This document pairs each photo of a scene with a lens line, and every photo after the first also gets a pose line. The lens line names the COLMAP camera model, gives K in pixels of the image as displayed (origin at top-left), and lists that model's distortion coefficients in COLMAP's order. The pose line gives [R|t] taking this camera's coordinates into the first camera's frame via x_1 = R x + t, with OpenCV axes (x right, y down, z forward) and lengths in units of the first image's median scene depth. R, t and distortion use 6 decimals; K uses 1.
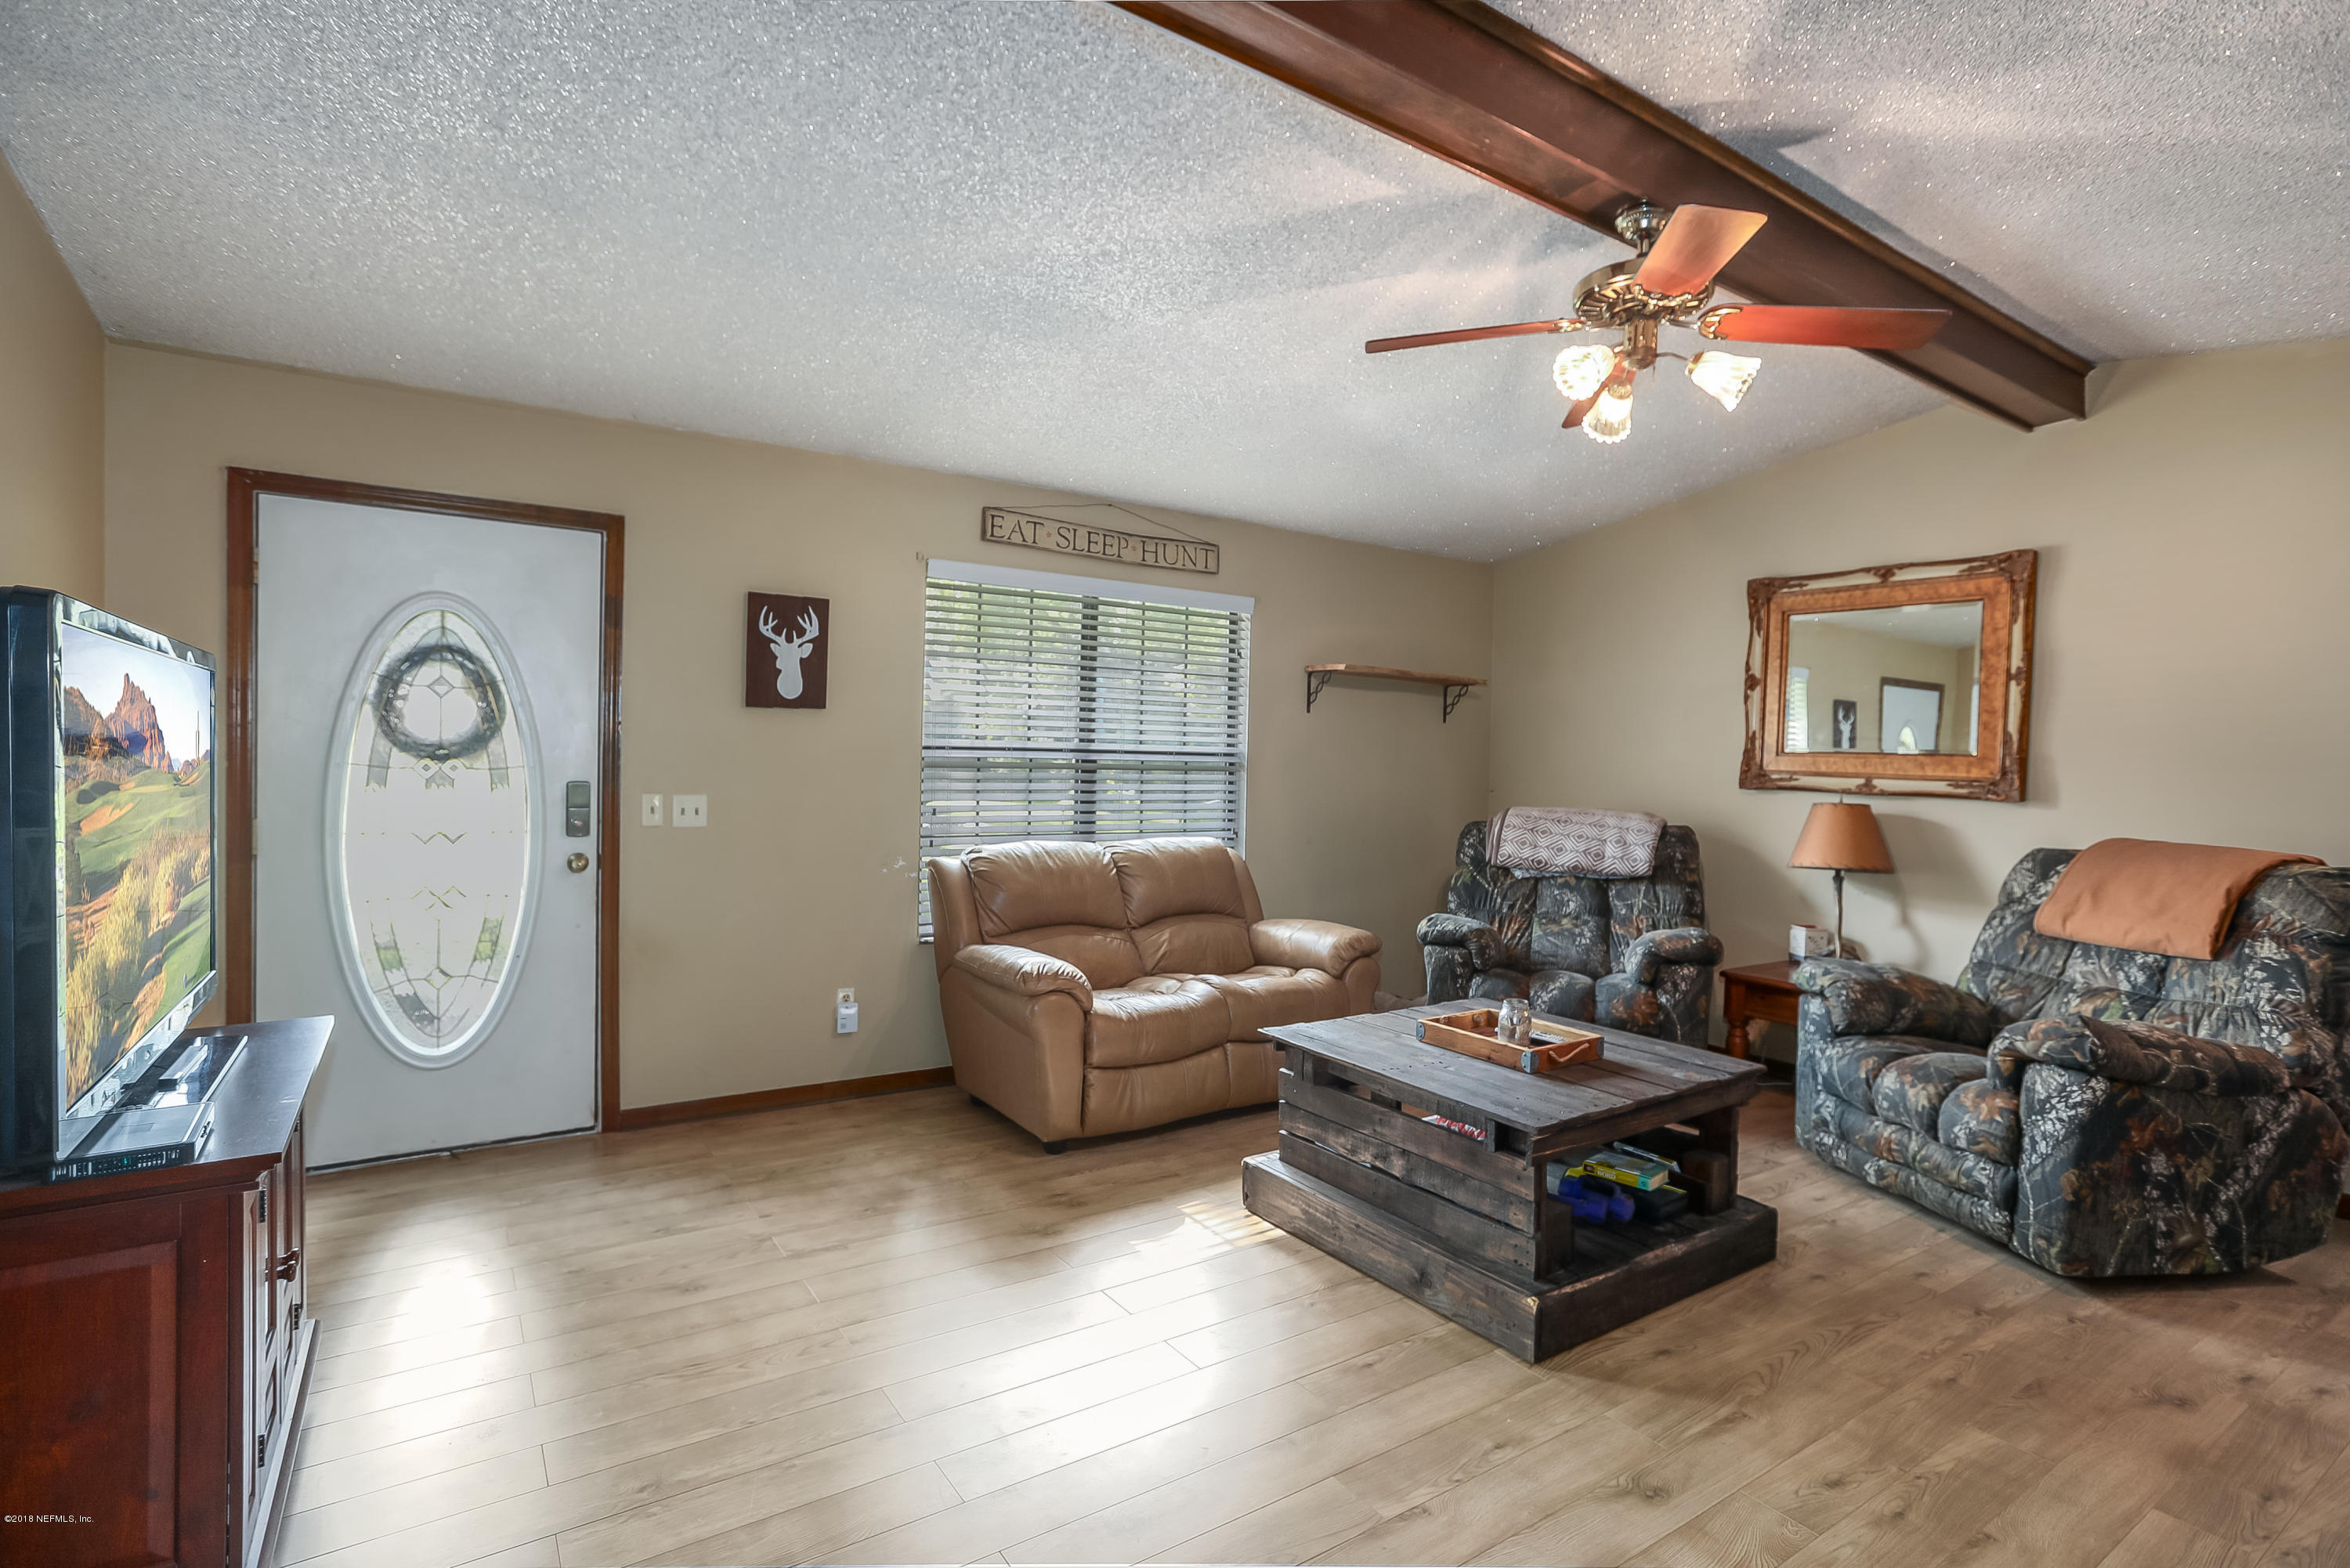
lens RADIAL K [[1137.6, 0, 1182.3], [0, 1137.6, 780.4], [0, 0, 1]] dist [0.002700, 0.000735]
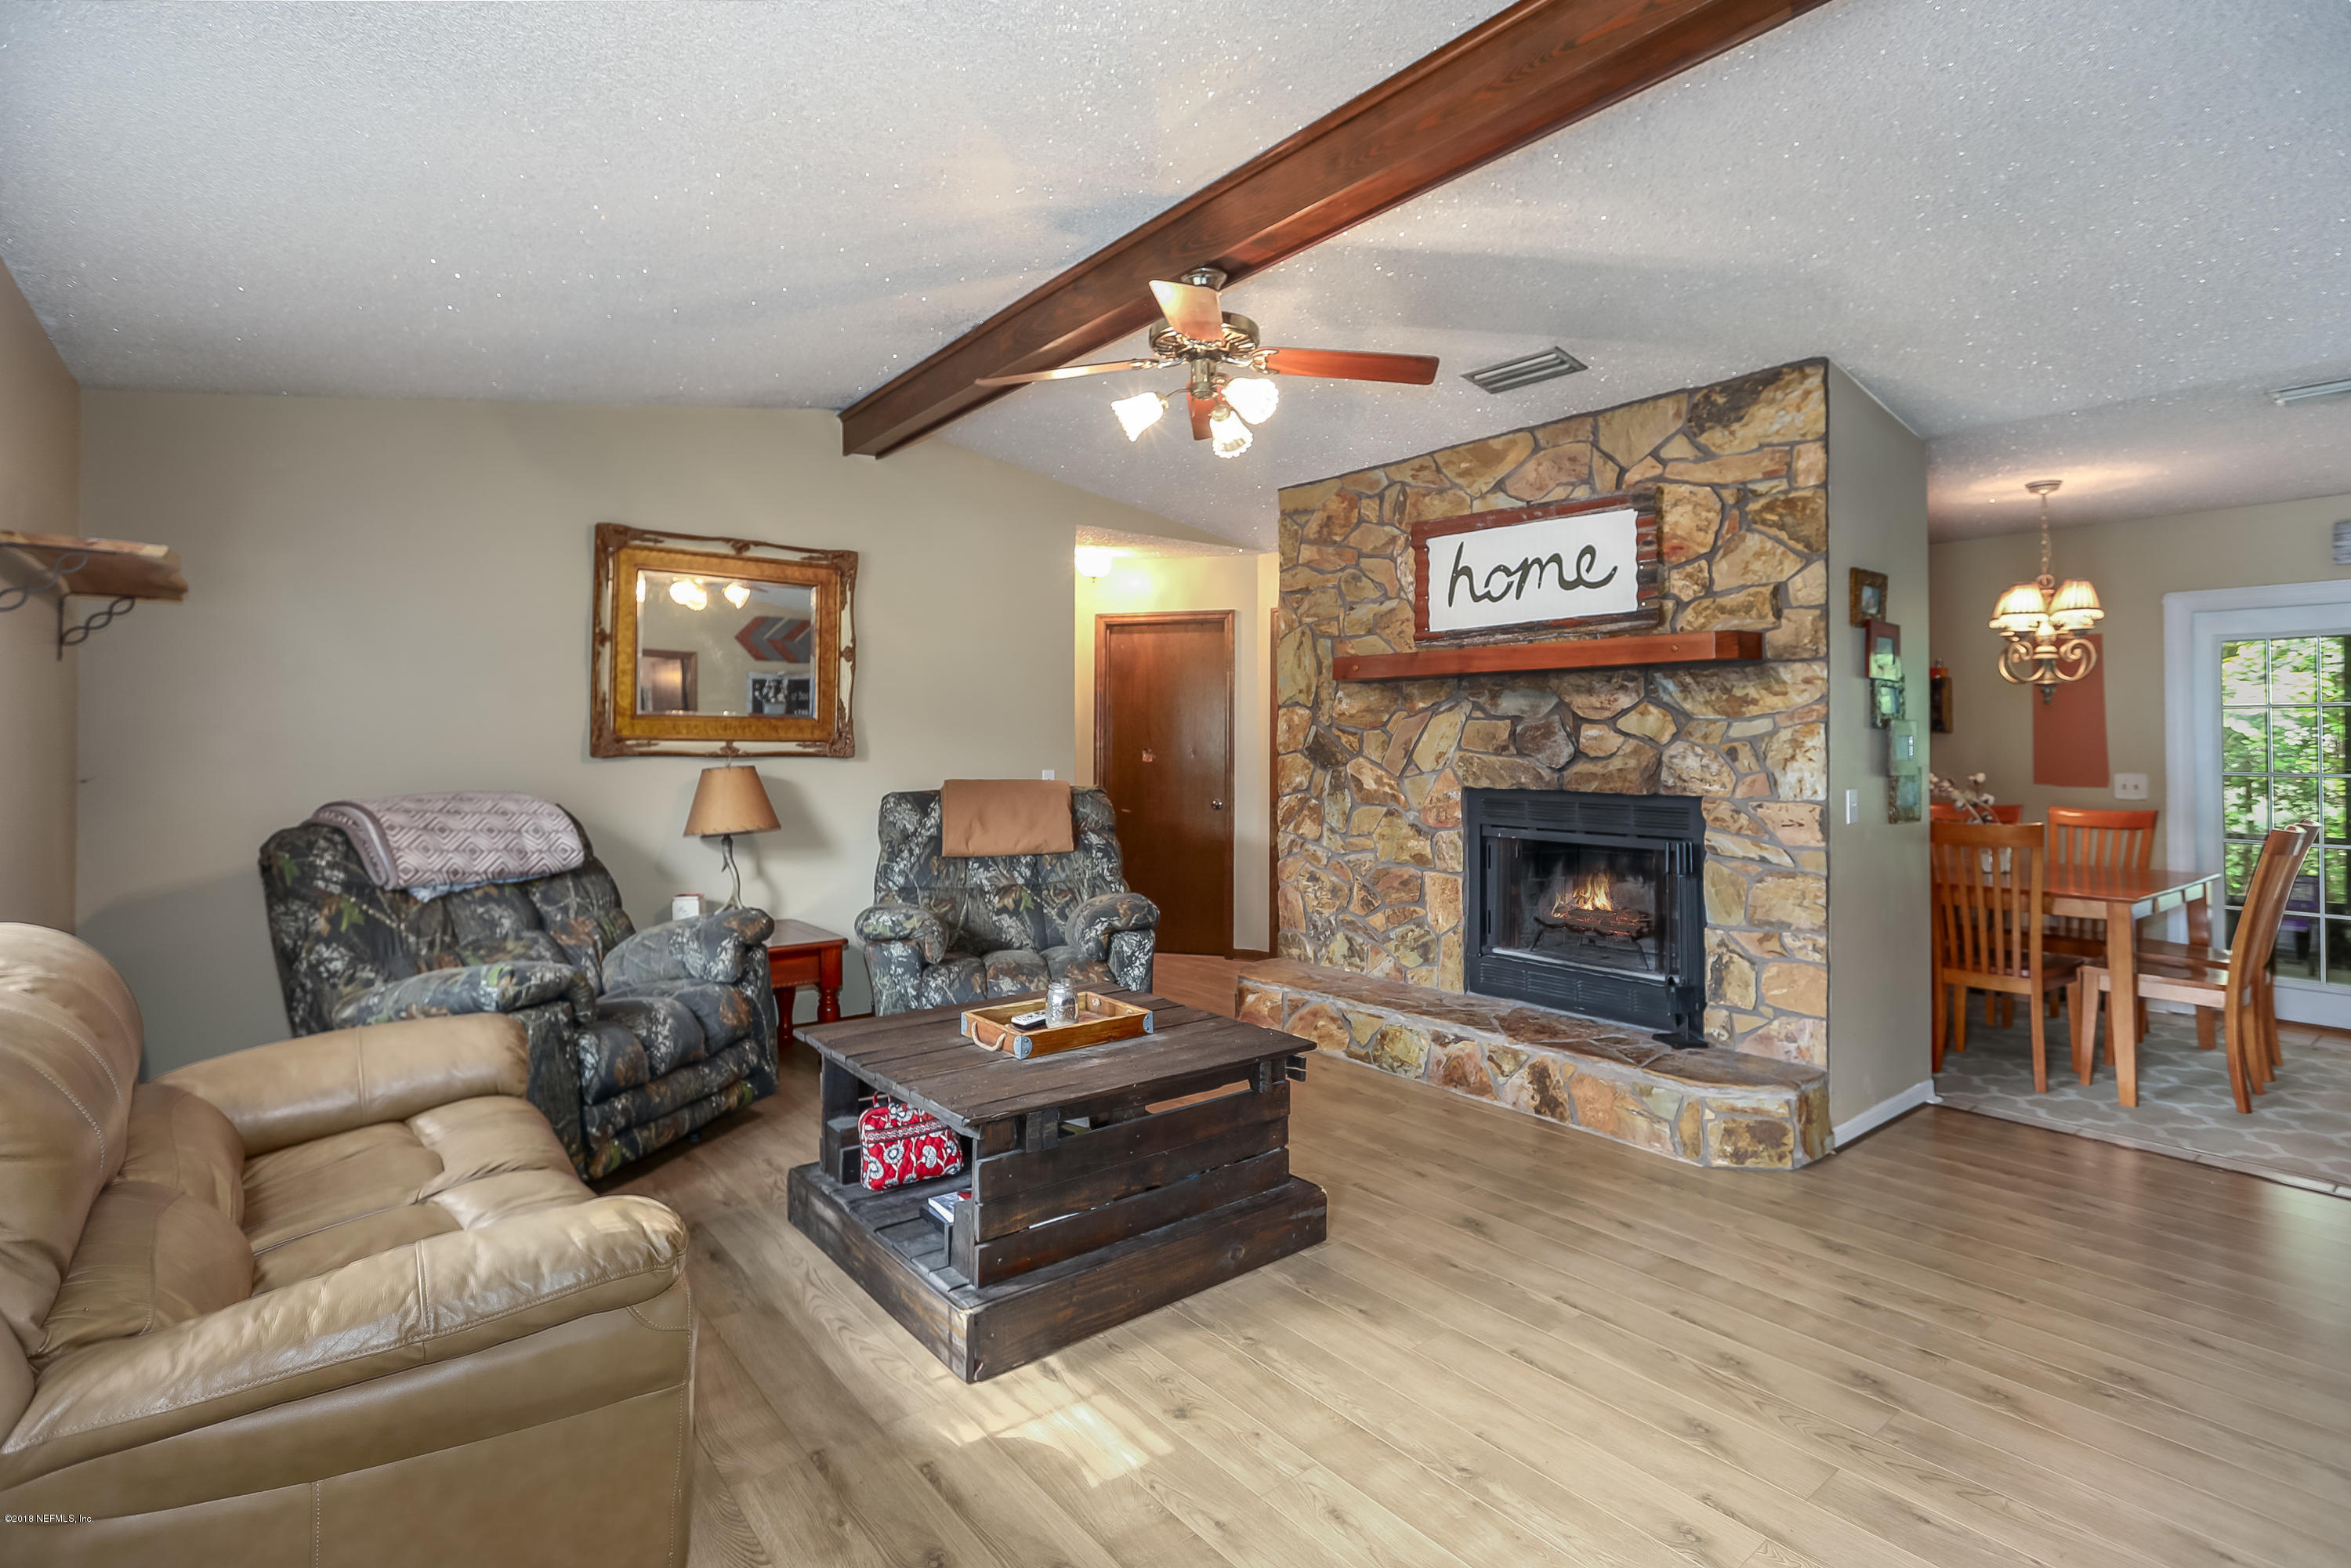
lens RADIAL K [[1138.1, 0, 1203.1], [0, 1138.1, 726.3], [0, 0, 1]] dist [0.002700, 0.000735]
pose [[-0.074275, -0.012282, 0.997162, -0.476146], [0.016507, 0.999772, 0.013544, -0.023065], [-0.997101, 0.017466, -0.074056, 0.665177]]
